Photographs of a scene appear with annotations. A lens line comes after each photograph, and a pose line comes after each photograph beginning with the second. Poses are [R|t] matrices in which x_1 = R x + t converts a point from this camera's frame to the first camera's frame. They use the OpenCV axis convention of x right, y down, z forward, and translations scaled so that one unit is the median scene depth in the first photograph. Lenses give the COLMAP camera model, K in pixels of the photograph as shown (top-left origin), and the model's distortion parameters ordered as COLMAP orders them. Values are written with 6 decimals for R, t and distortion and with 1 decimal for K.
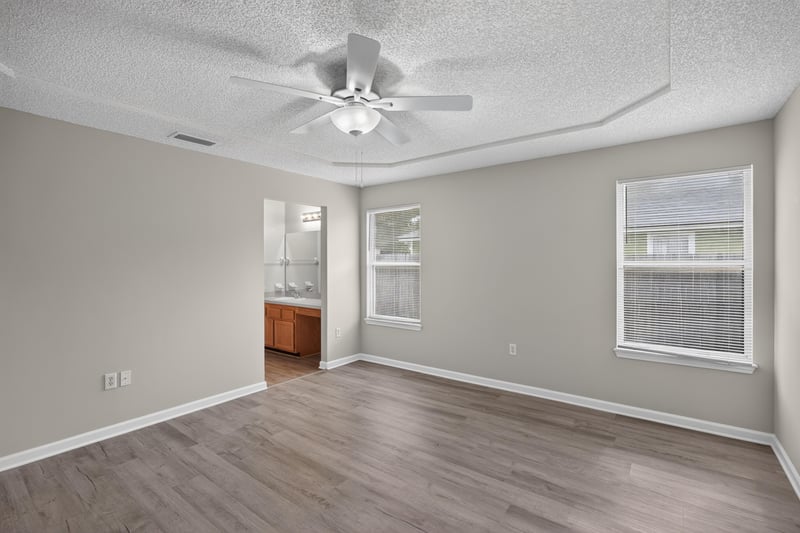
lens RADIAL K [[366.0, 0, 399.6], [0, 366.0, 262.0], [0, 0, 1]] dist [-0.019528, 0.000939]
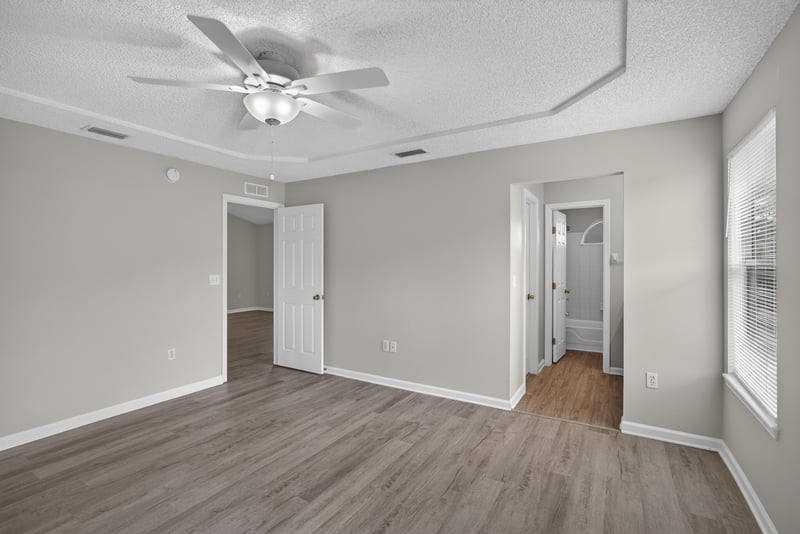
lens RADIAL K [[366.0, 0, 399.6], [0, 366.0, 262.5], [0, 0, 1]] dist [-0.019528, 0.000939]
pose [[0.101267, 0.004866, -0.994847, 0.537270], [0.000013, 0.999988, 0.004893, 0.000886], [0.994859, -0.000508, 0.101265, 0.793483]]
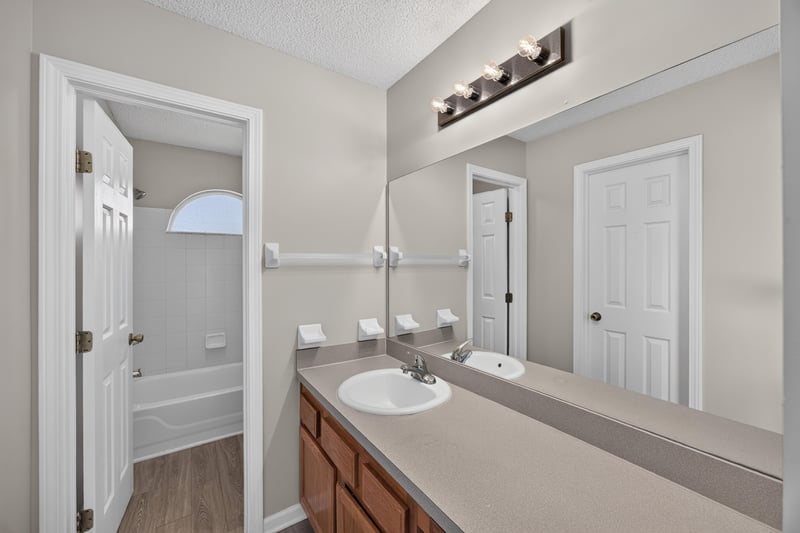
lens RADIAL K [[305.8, 0, 404.4], [0, 305.8, 266.9], [0, 0, 1]] dist [-0.009437, -0.000027]
pose [[0.950788, 0.001717, -0.309838, -0.377776], [-0.000360, 0.999990, 0.004439, 0.008916], [0.309842, -0.004109, 0.950779, 1.334557]]
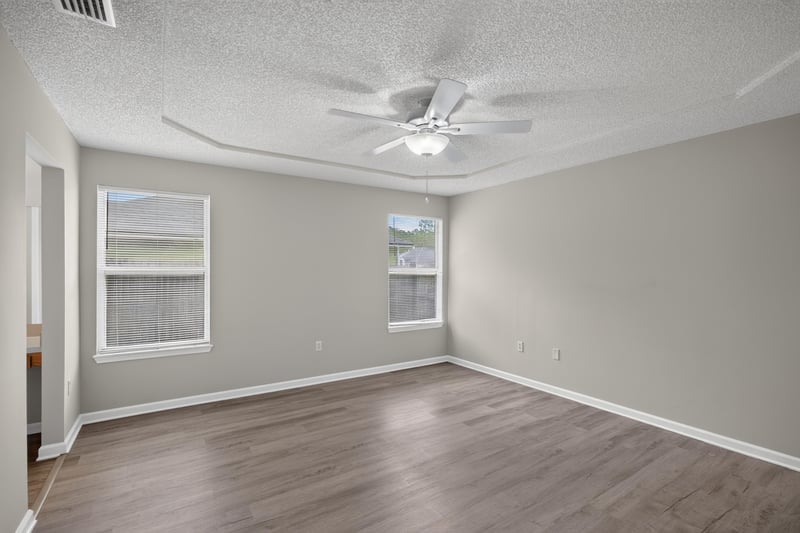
lens RADIAL K [[371.3, 0, 399.7], [0, 371.3, 270.7], [0, 0, 1]] dist [-0.002199, -0.000022]
pose [[0.347946, 0.001711, 0.937513, -0.800435], [-0.001620, 0.999998, -0.001223, 0.010247], [-0.937513, -0.001093, 0.347948, 0.435627]]
